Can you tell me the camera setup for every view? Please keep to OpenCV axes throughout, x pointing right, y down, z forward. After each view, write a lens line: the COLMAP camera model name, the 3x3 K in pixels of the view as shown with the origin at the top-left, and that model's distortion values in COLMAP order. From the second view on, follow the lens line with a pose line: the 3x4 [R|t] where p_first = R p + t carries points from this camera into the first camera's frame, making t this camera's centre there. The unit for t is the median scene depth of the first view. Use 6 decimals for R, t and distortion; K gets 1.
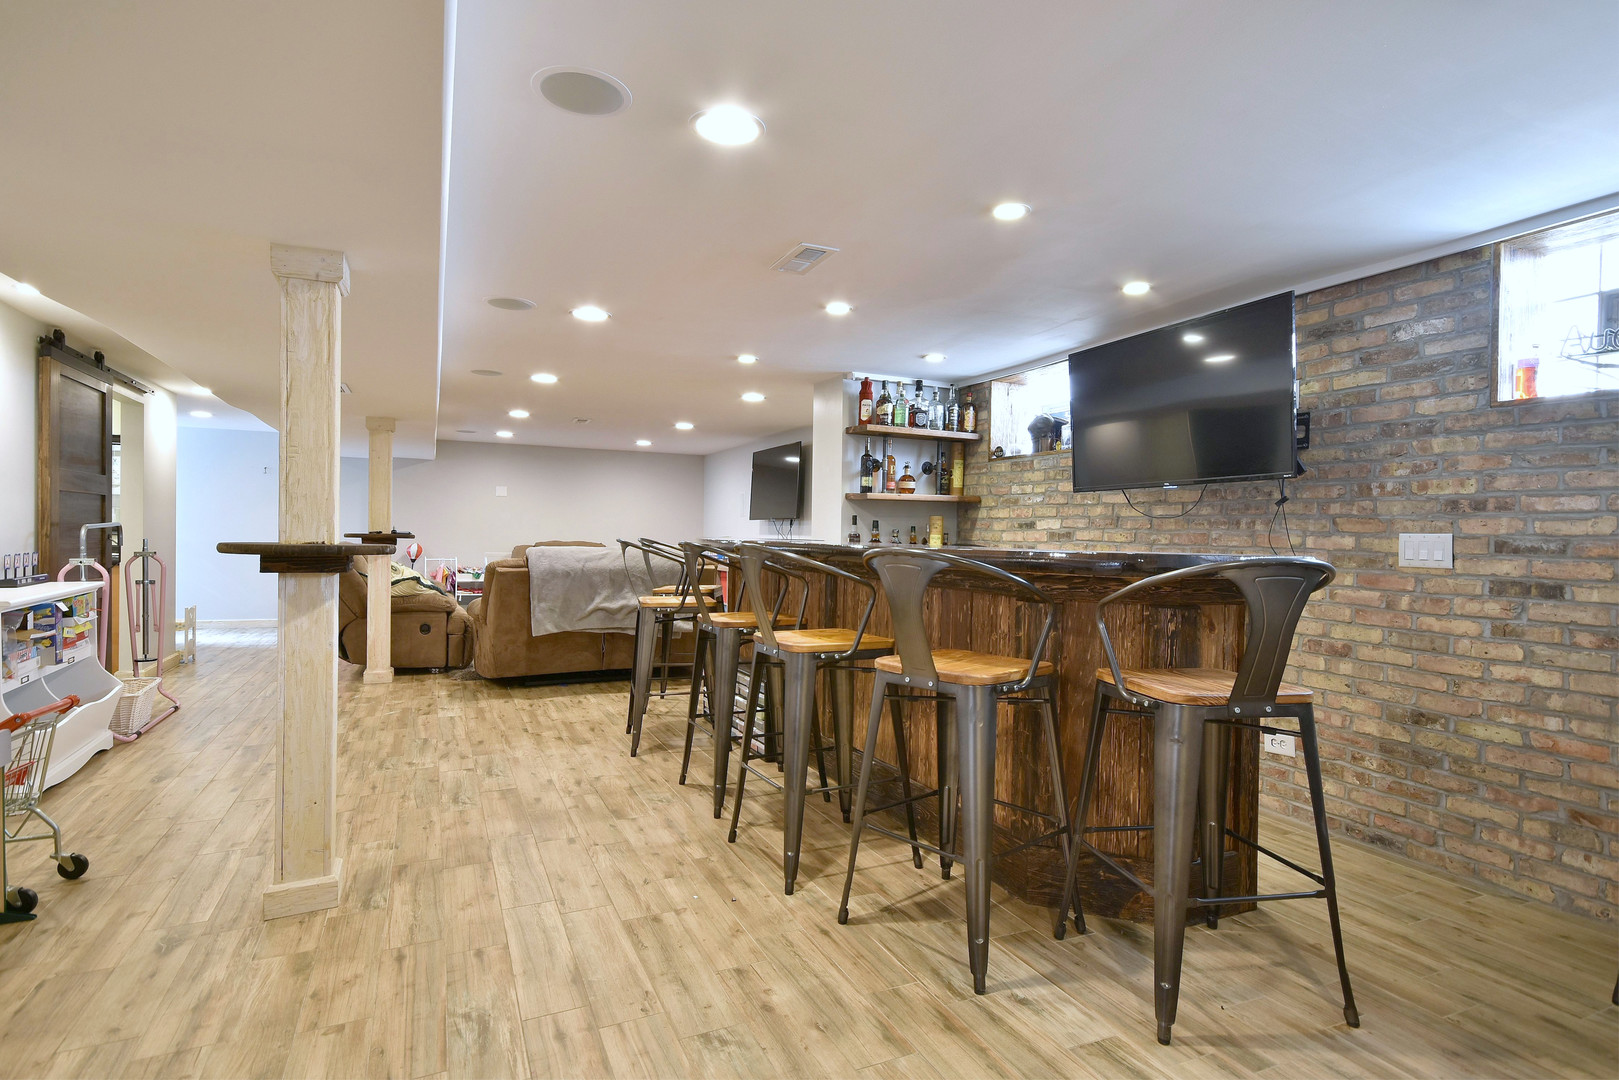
lens RADIAL K [[807.7, 0, 832.2], [0, 807.7, 545.9], [0, 0, 1]] dist [0.013776, 0.001349]
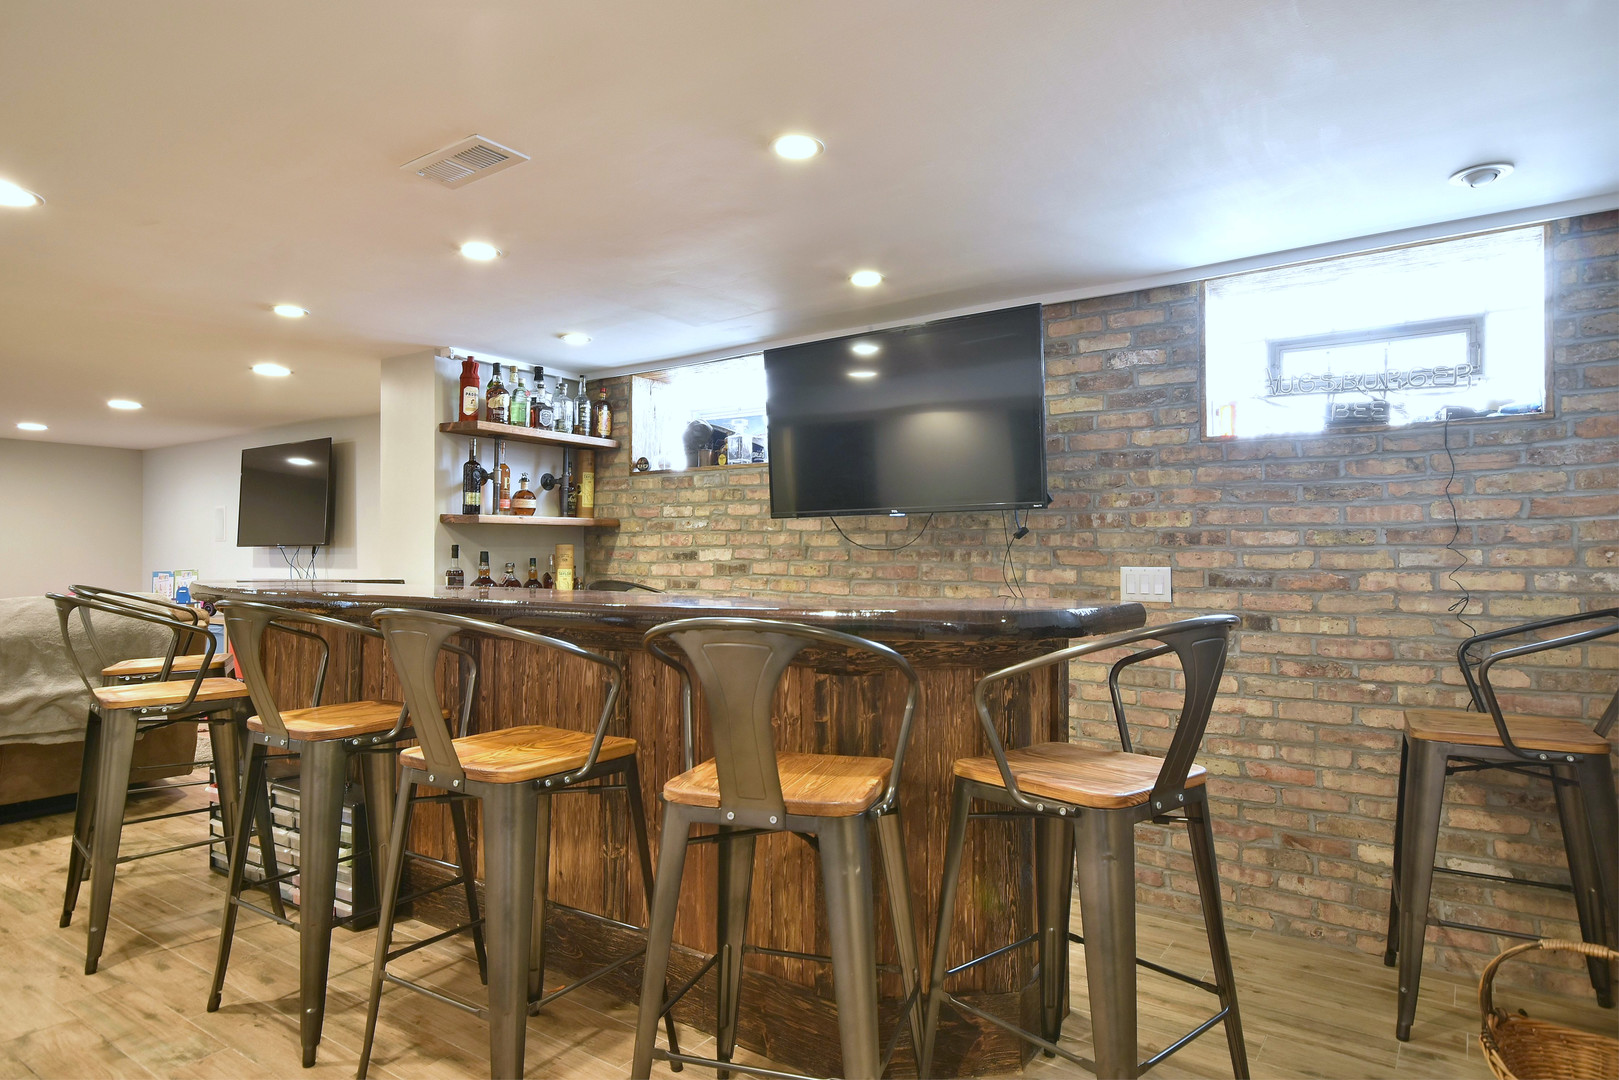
lens RADIAL K [[903.9, 0, 805.8], [0, 903.9, 543.8], [0, 0, 1]] dist [0.017068, 0.002990]
pose [[0.876027, -0.008071, 0.482195, -0.136734], [0.019602, 0.999630, -0.018881, -0.026775], [-0.481864, 0.025993, 0.875861, 0.213666]]
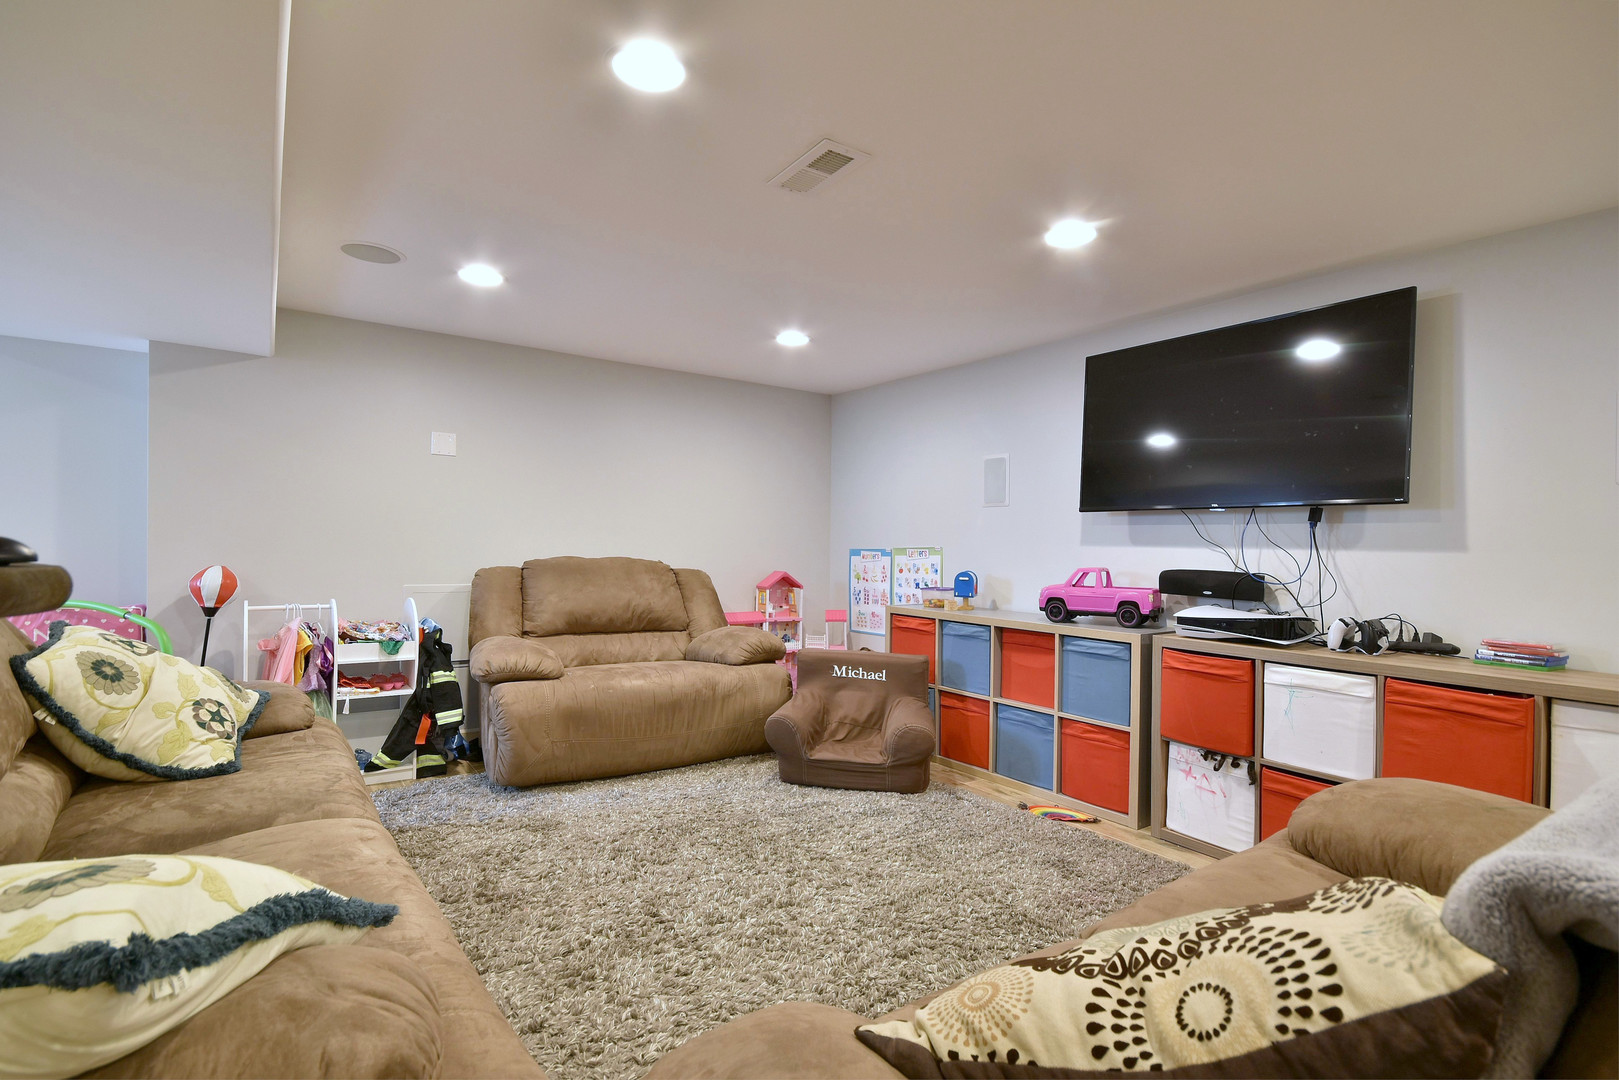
lens RADIAL K [[788.0, 0, 859.4], [0, 788.0, 560.4], [0, 0, 1]] dist [0.020959, -0.009680]
pose [[0.983656, -0.001285, 0.180055, -0.803844], [-0.000923, 0.999925, 0.012181, -0.030363], [-0.180057, -0.012148, 0.983581, 1.634906]]
